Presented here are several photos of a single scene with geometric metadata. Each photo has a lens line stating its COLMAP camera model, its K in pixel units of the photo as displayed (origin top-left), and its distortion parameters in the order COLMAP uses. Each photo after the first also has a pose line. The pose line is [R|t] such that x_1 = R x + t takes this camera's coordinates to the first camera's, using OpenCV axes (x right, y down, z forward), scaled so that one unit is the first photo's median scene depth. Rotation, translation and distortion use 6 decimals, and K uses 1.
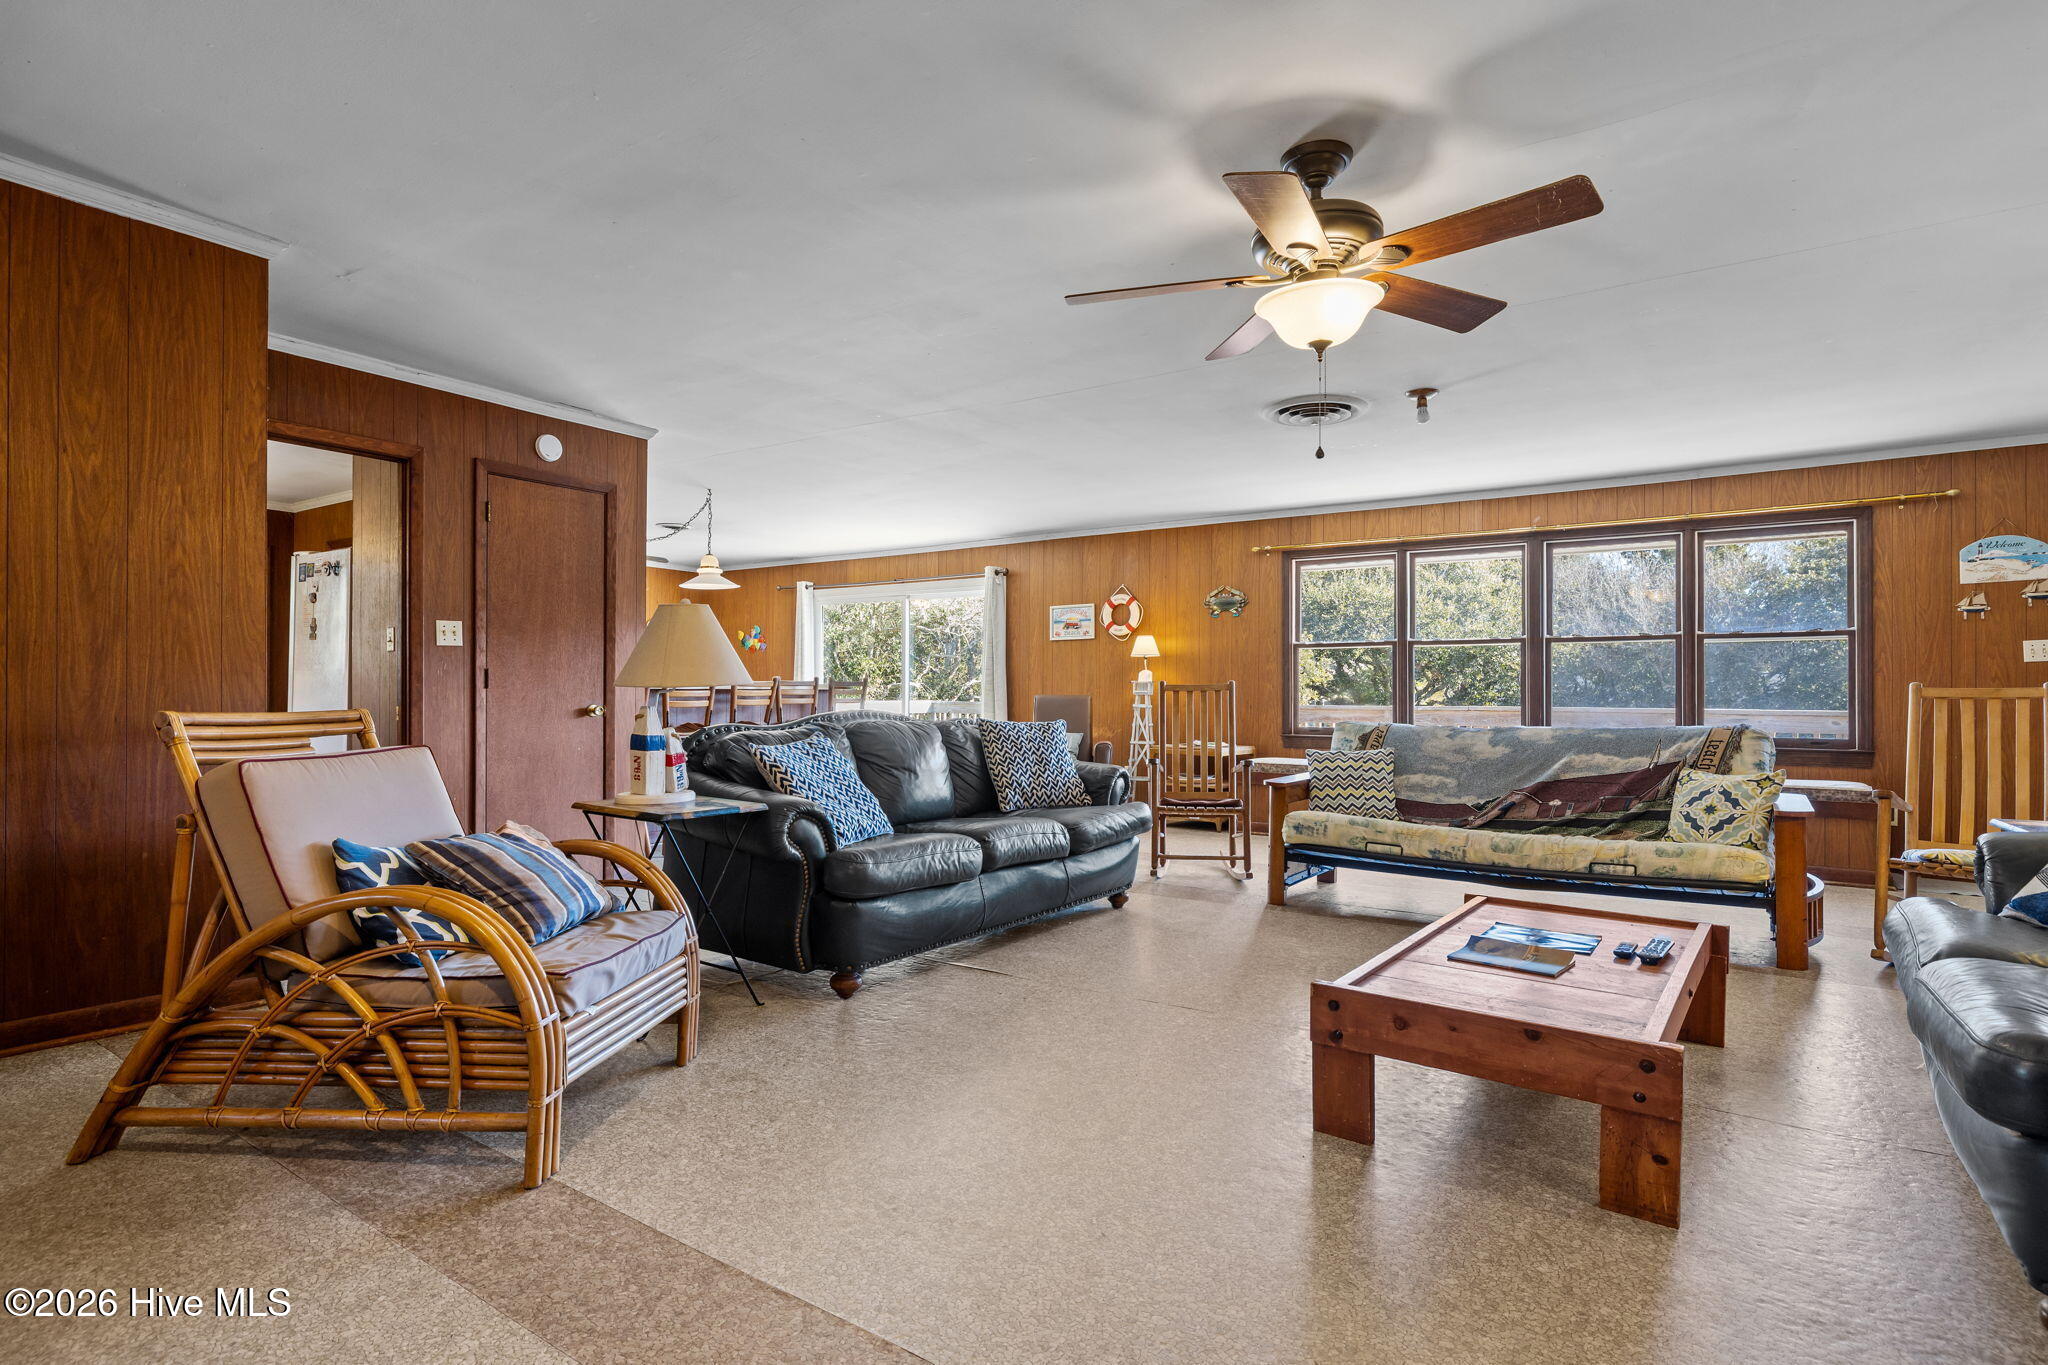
lens RADIAL K [[1058.9, 0, 1019.3], [0, 1058.9, 688.4], [0, 0, 1]] dist [-0.001083, -0.000637]
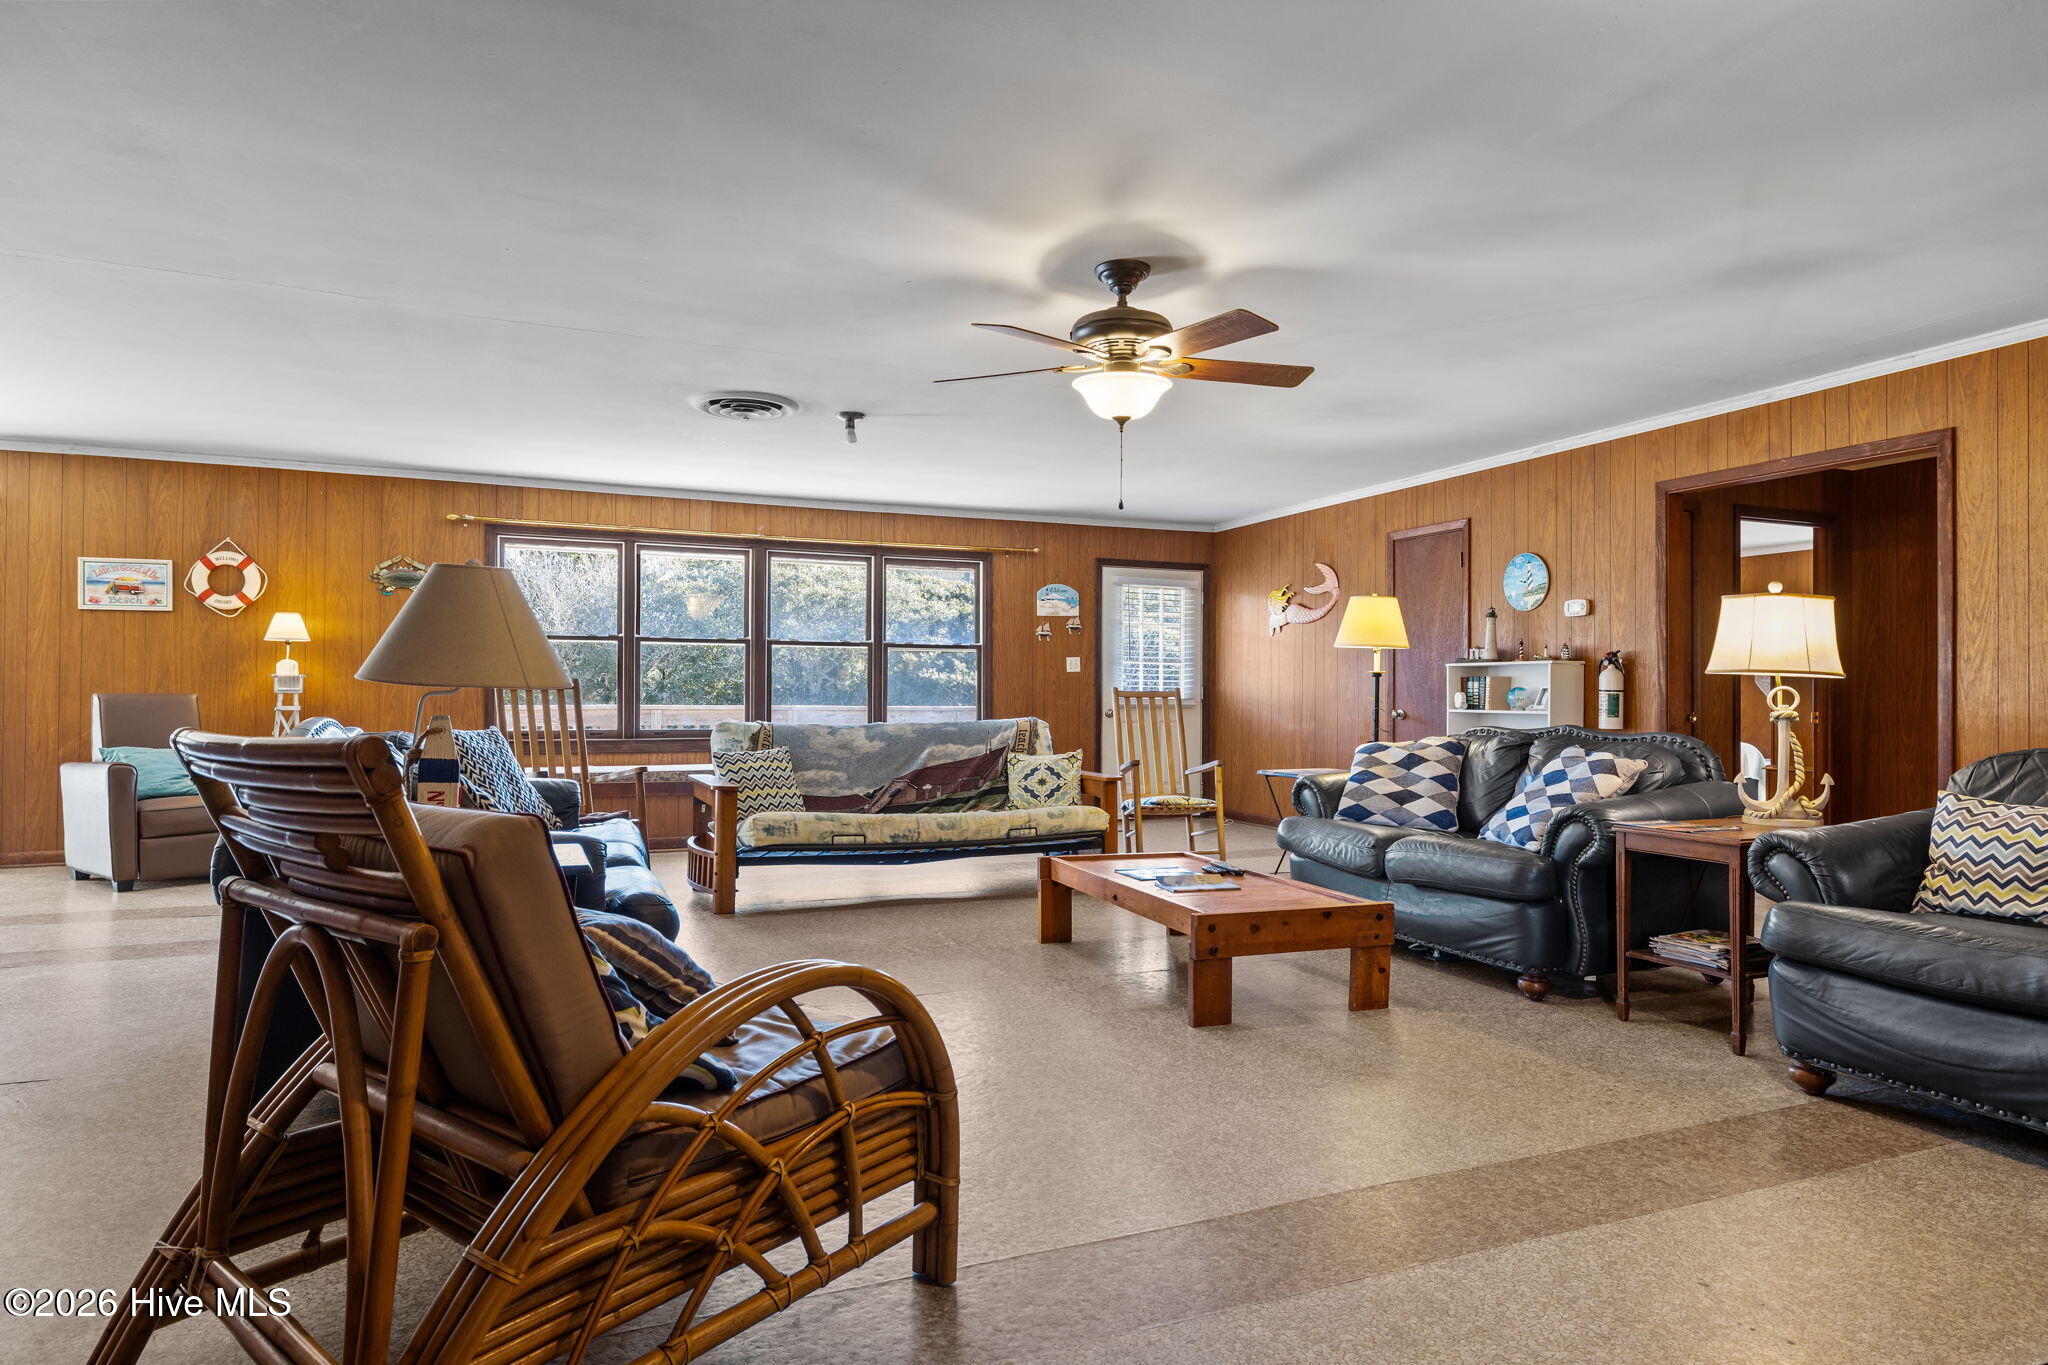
lens RADIAL K [[1213.5, 0, 1032.7], [0, 1213.5, 685.2], [0, 0, 1]] dist [-0.003238, -0.001295]
pose [[0.511910, 0.006282, 0.859016, -0.514669], [-0.008358, 0.999962, -0.002333, -0.002361], [-0.858999, -0.005985, 0.511943, 0.181714]]
